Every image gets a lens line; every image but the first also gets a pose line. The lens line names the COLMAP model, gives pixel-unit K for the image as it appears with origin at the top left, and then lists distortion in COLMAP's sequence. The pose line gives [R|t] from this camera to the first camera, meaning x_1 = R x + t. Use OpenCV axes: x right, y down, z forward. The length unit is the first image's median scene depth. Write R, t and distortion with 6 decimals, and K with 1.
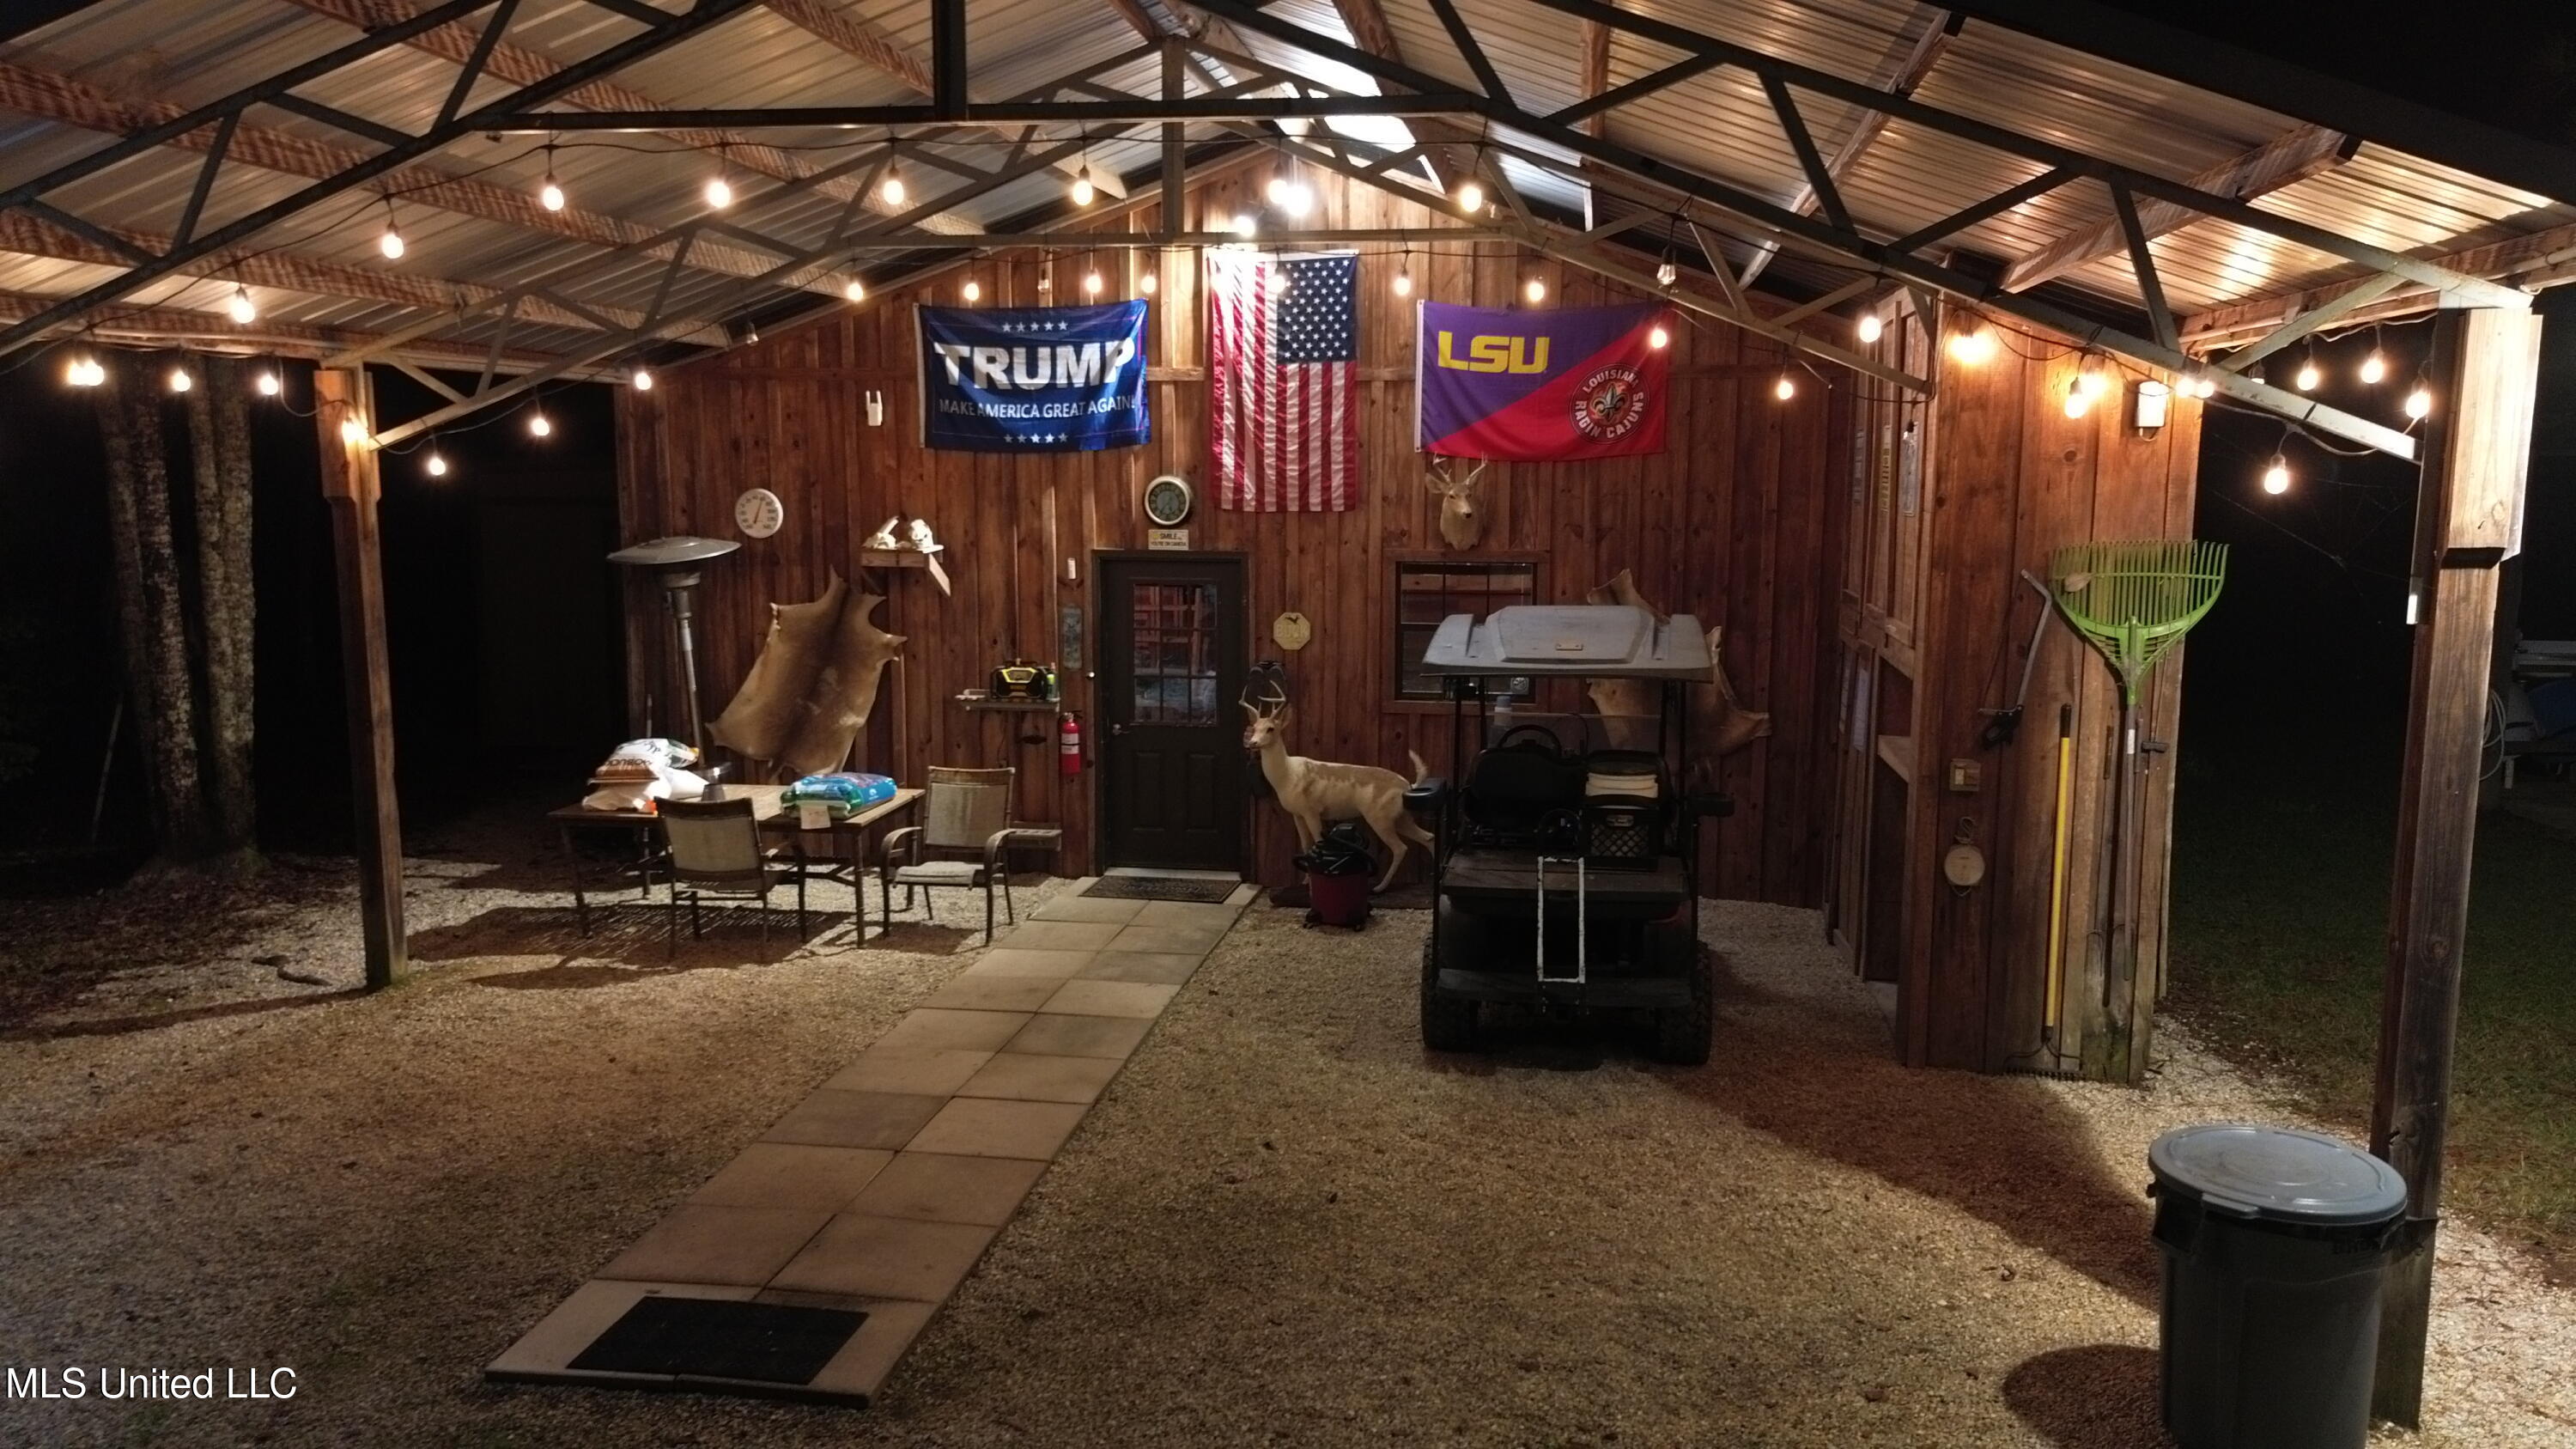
lens RADIAL K [[1863.7, 0, 1316.0], [0, 1863.7, 718.9], [0, 0, 1]] dist [0.063860, -0.061922]
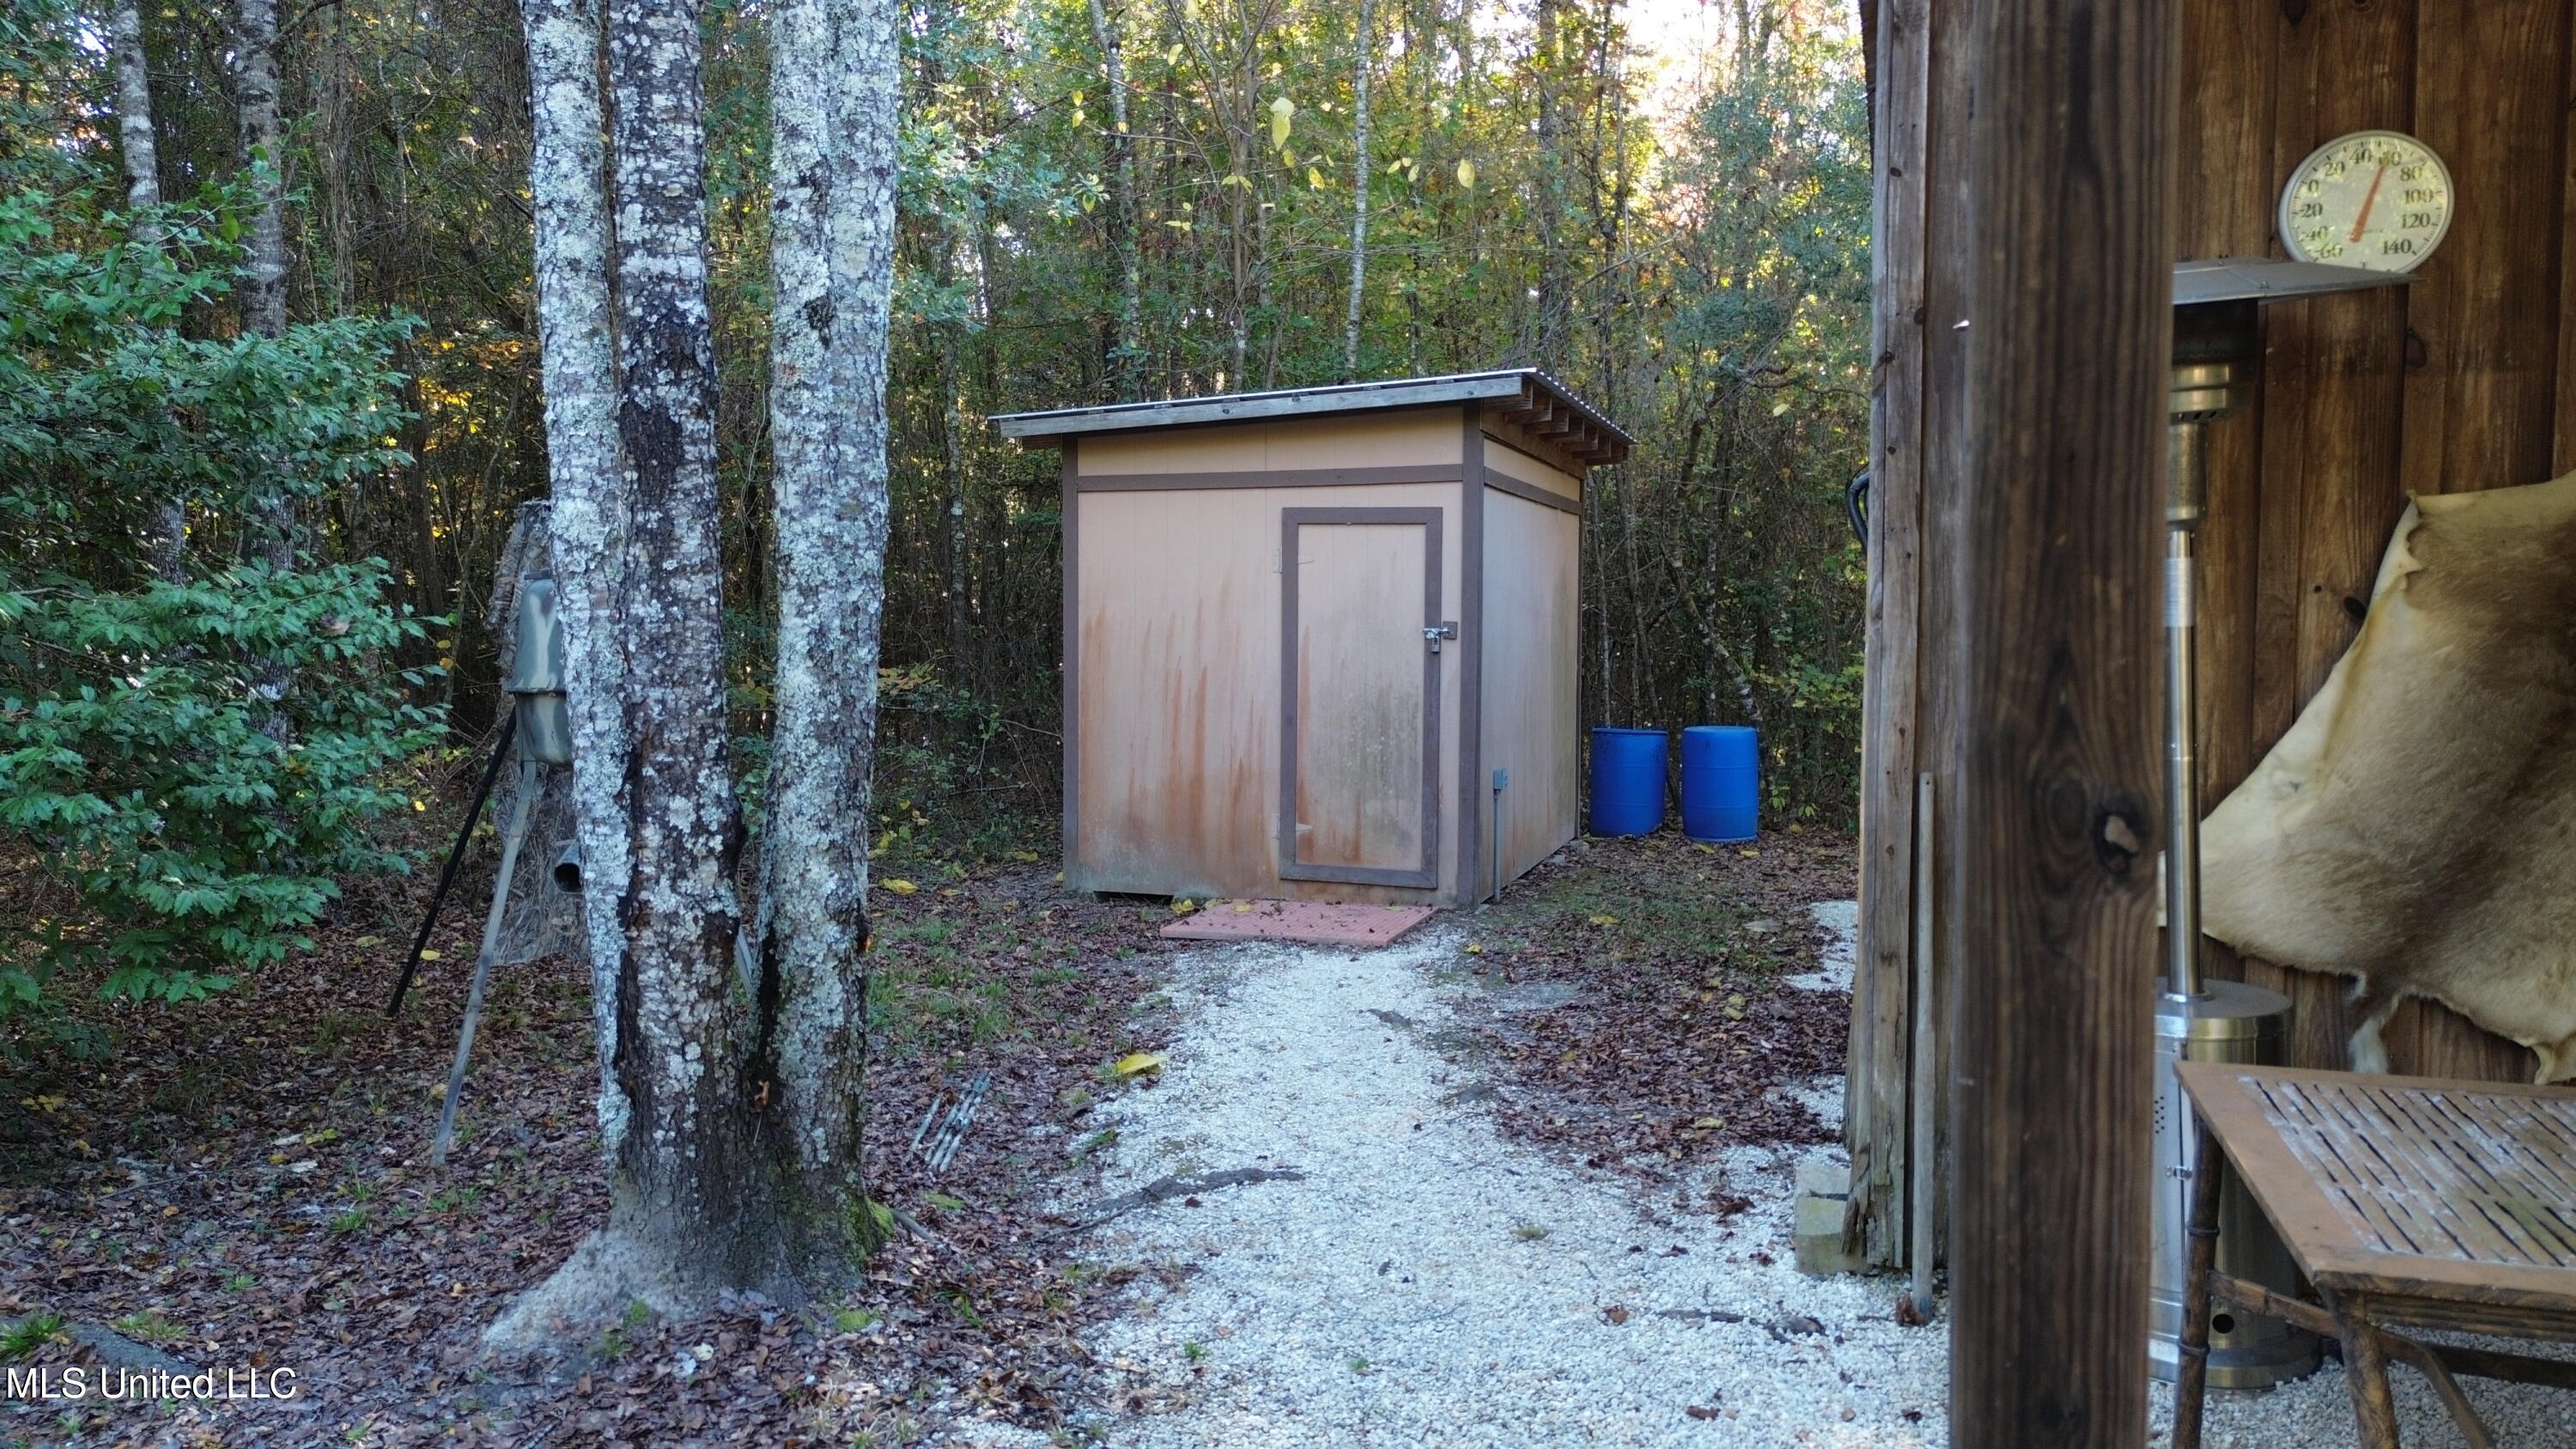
lens RADIAL K [[1863.7, 0, 1282.9], [0, 1863.7, 724.0], [0, 0, 1]] dist [0.063860, -0.061922]
pose [[0.985356, 0.003703, -0.170471, -0.541904], [-0.017649, 0.996609, -0.080362, 0.009098], [0.169595, 0.082194, 0.982080, 0.845094]]
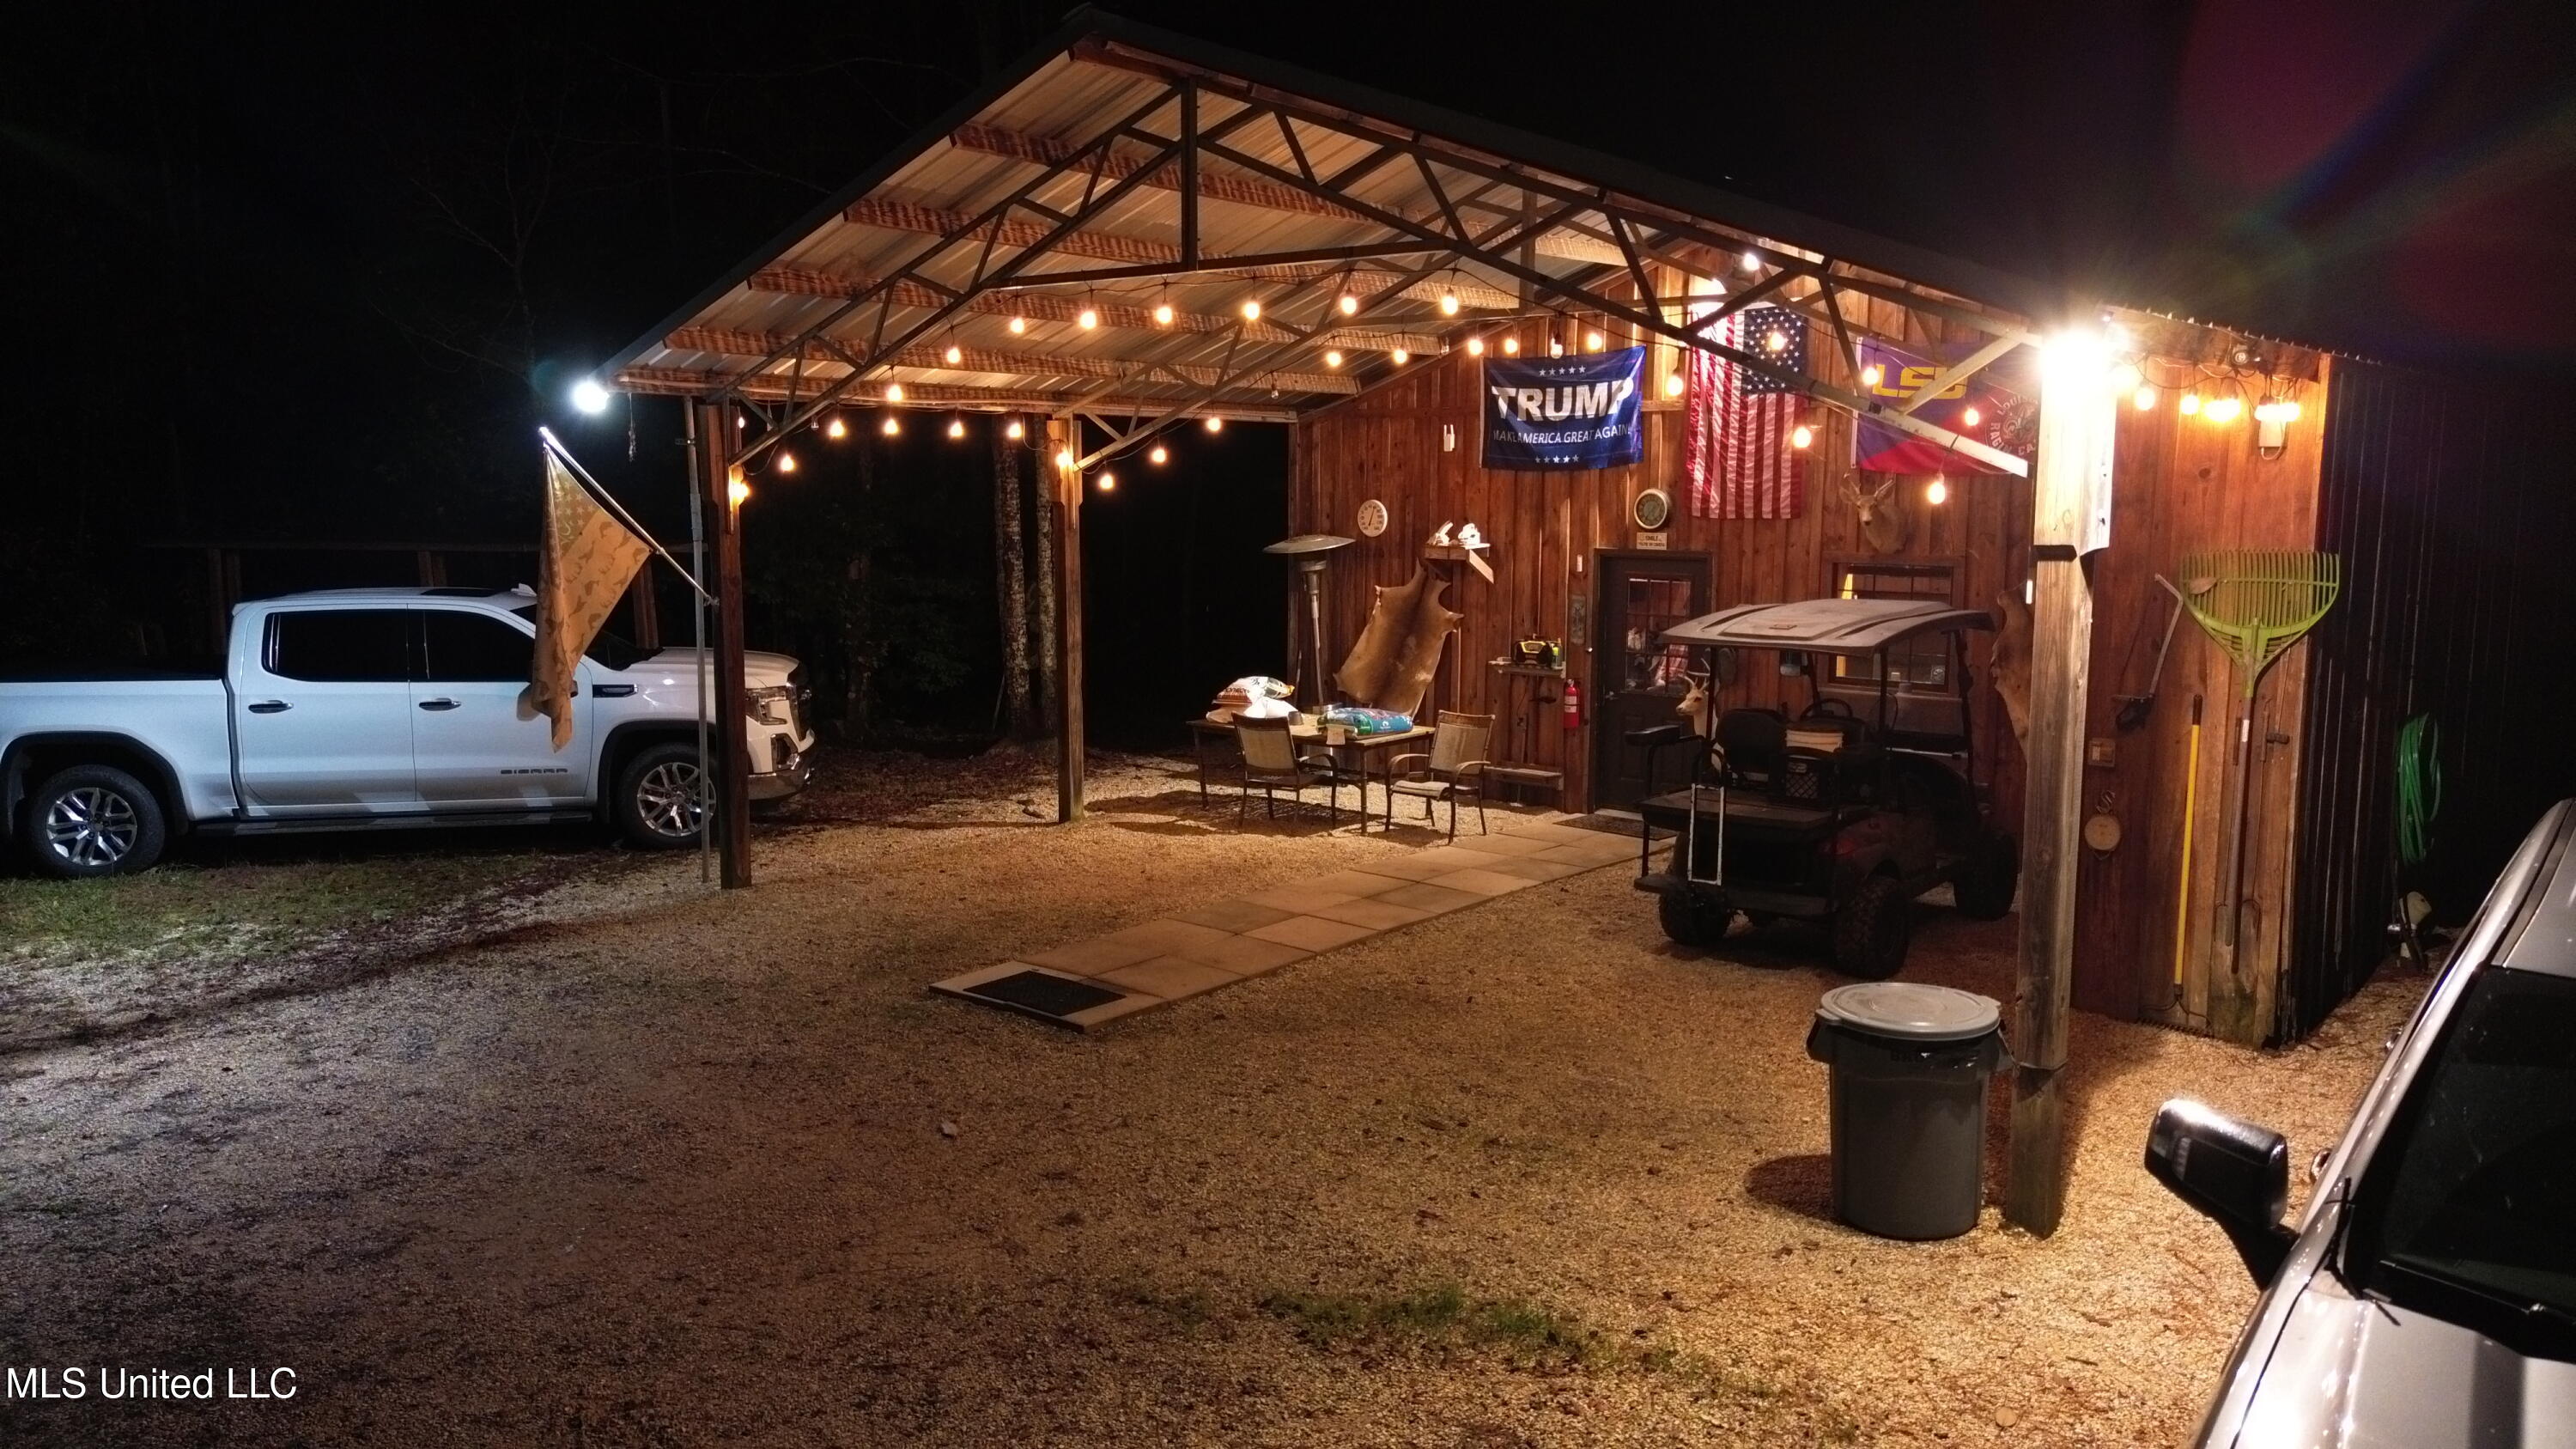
lens RADIAL K [[1863.7, 0, 1280.2], [0, 1863.7, 725.8], [0, 0, 1]] dist [0.063860, -0.061922]
pose [[0.849338, 0.071063, -0.523045, 0.449328], [-0.073962, 0.997143, 0.015374, 0.028839], [0.522643, 0.025627, 0.852167, -0.204678]]
